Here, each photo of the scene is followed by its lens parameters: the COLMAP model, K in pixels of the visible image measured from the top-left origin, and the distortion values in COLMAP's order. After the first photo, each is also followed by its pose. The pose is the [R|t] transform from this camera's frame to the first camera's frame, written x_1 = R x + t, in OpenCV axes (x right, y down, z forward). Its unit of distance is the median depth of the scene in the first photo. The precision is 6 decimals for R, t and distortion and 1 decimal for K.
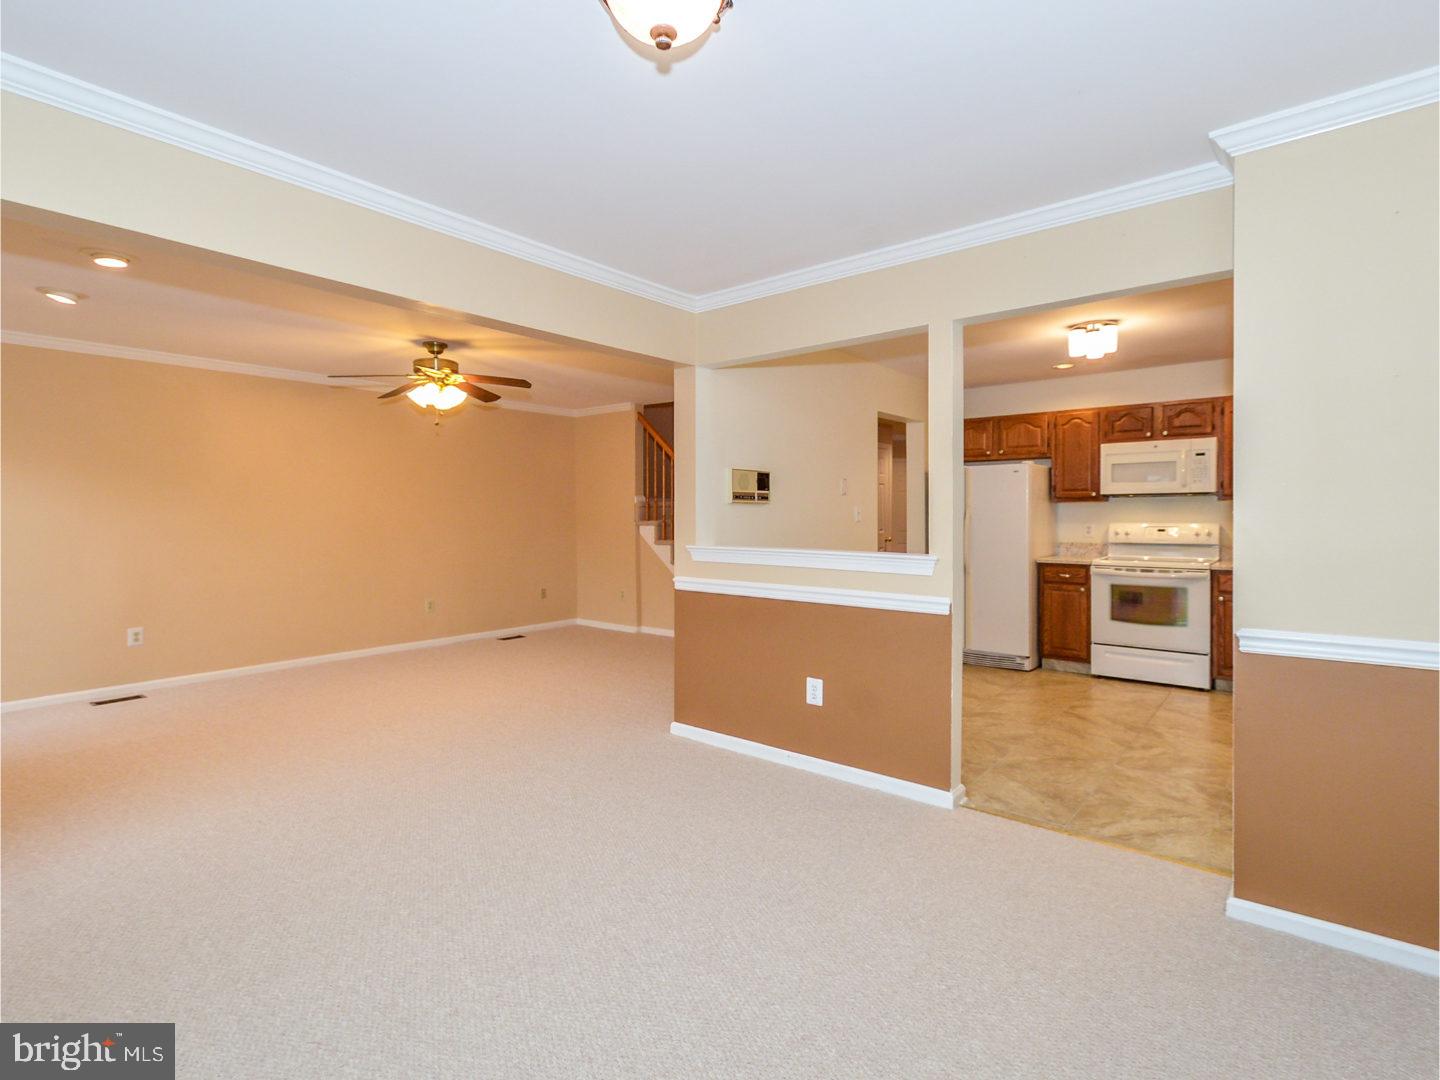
lens RADIAL K [[714.2, 0, 720.7], [0, 714.2, 522.9], [0, 0, 1]] dist [0.000830, -0.000048]
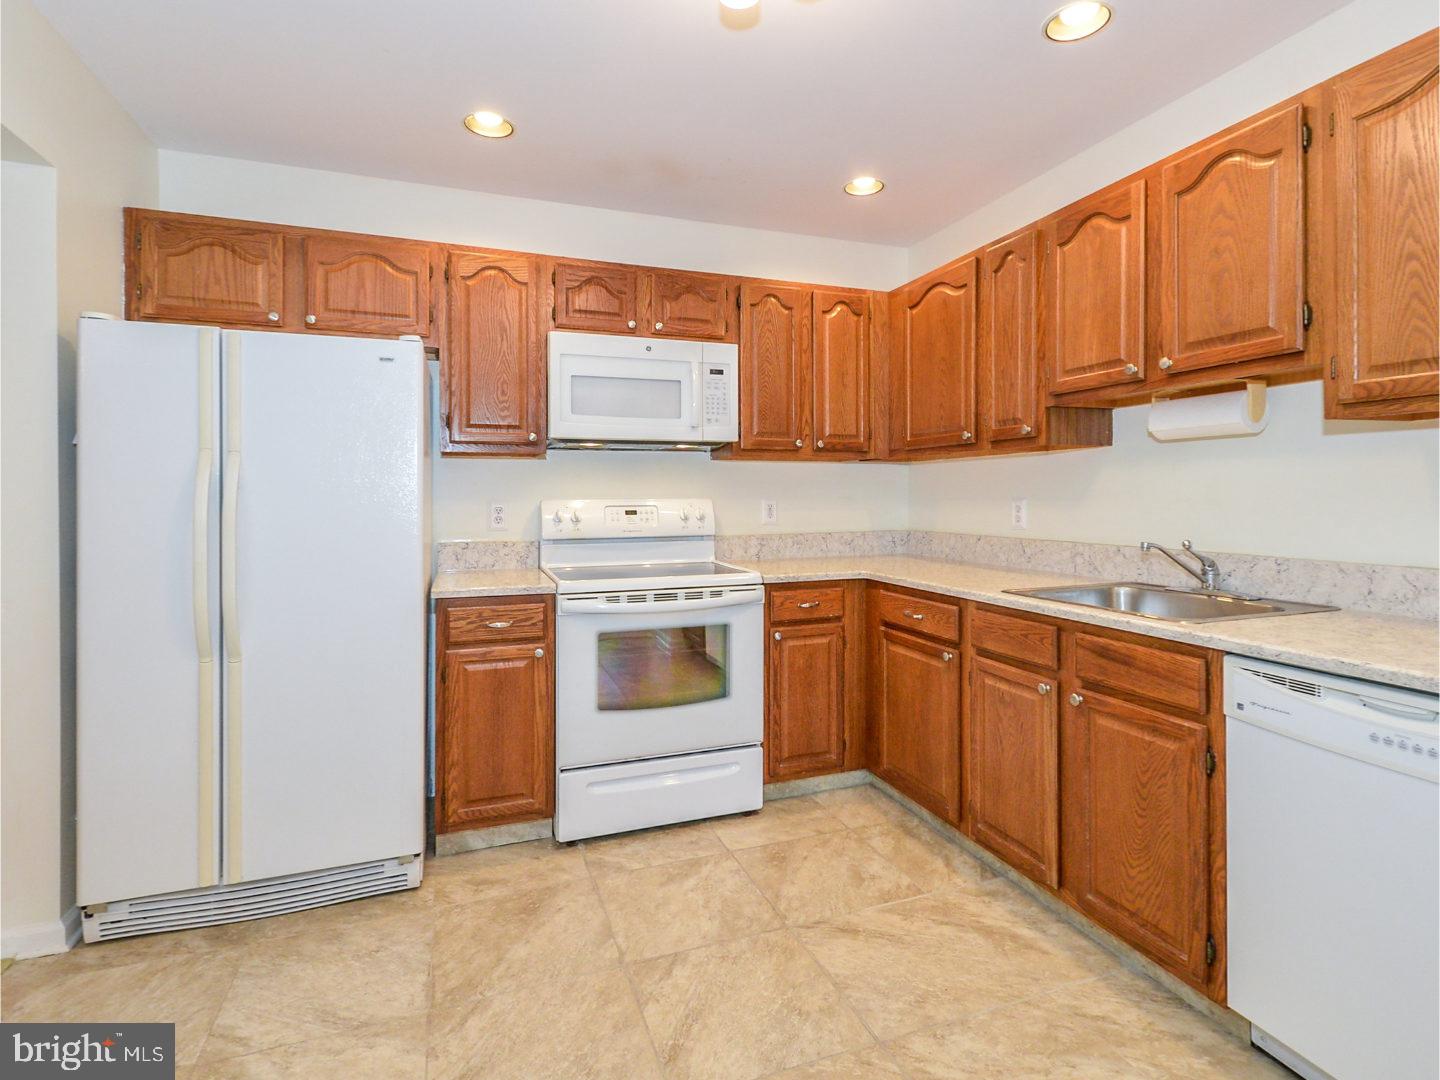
lens RADIAL K [[733.4, 0, 728.5], [0, 733.4, 496.8], [0, 0, 1]] dist [0.007881, 0.000201]
pose [[0.506479, 0.000343, 0.862252, 0.182725], [0.012001, 0.999900, -0.007447, 0.003830], [-0.862169, 0.014120, 0.506424, 0.678619]]
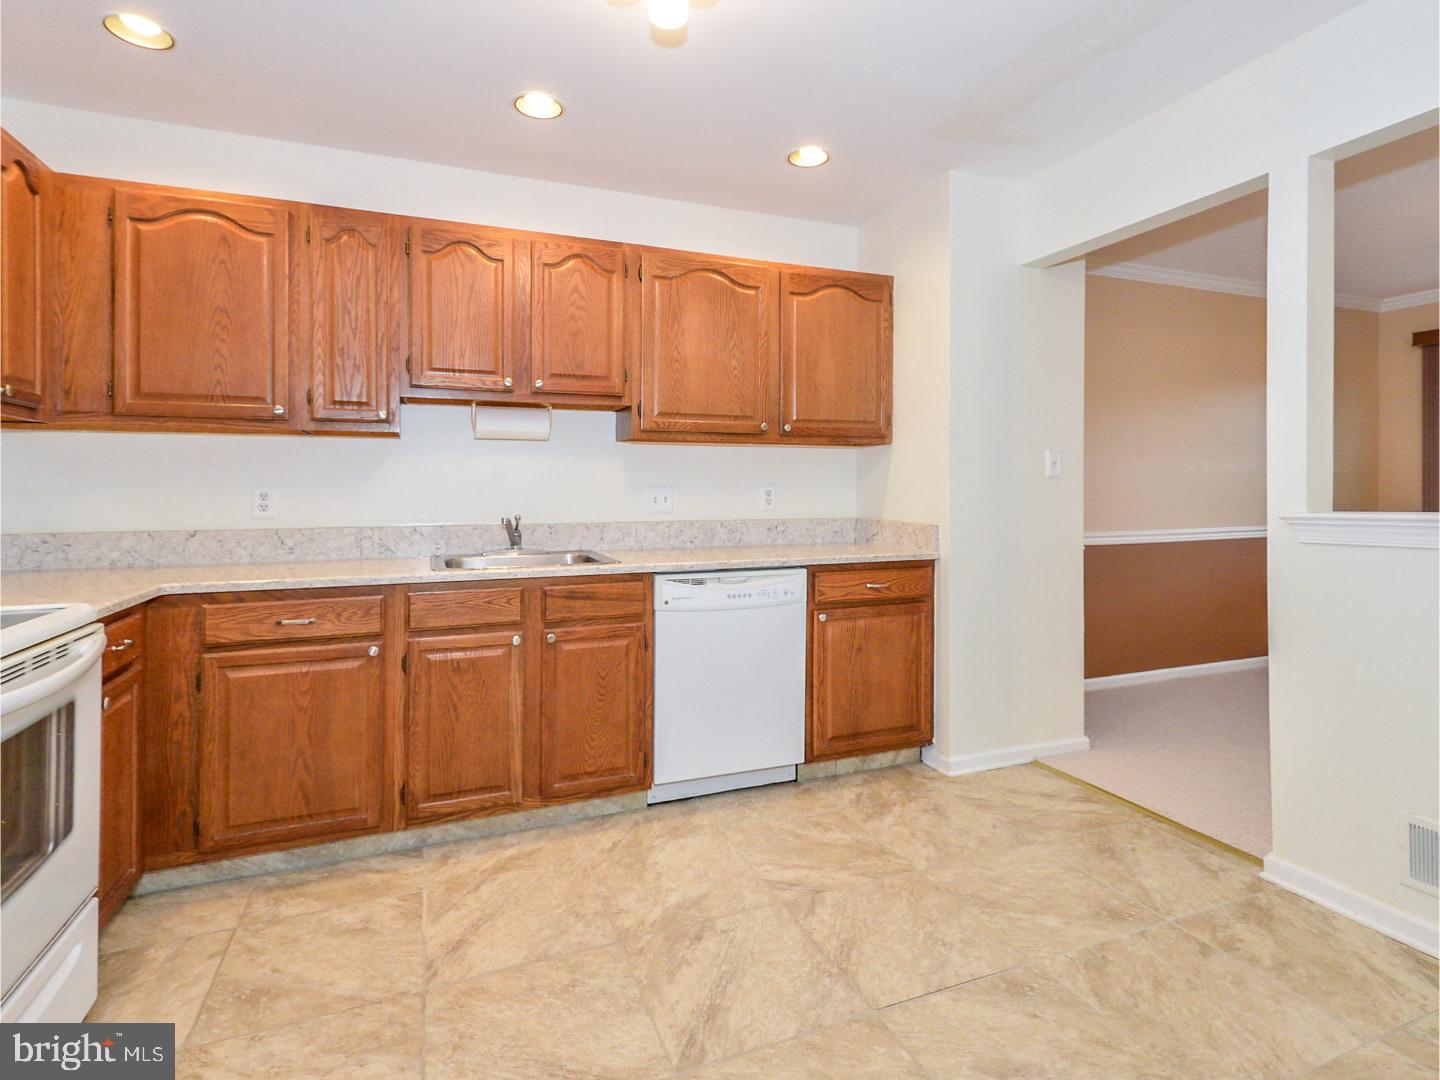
lens RADIAL K [[733.4, 0, 728.5], [0, 733.4, 496.8], [0, 0, 1]] dist [0.007881, 0.000201]
pose [[-0.879063, 0.003999, 0.476690, 0.256244], [0.012344, 0.999820, 0.014375, 0.008217], [-0.476547, 0.018521, -0.878954, 1.045444]]
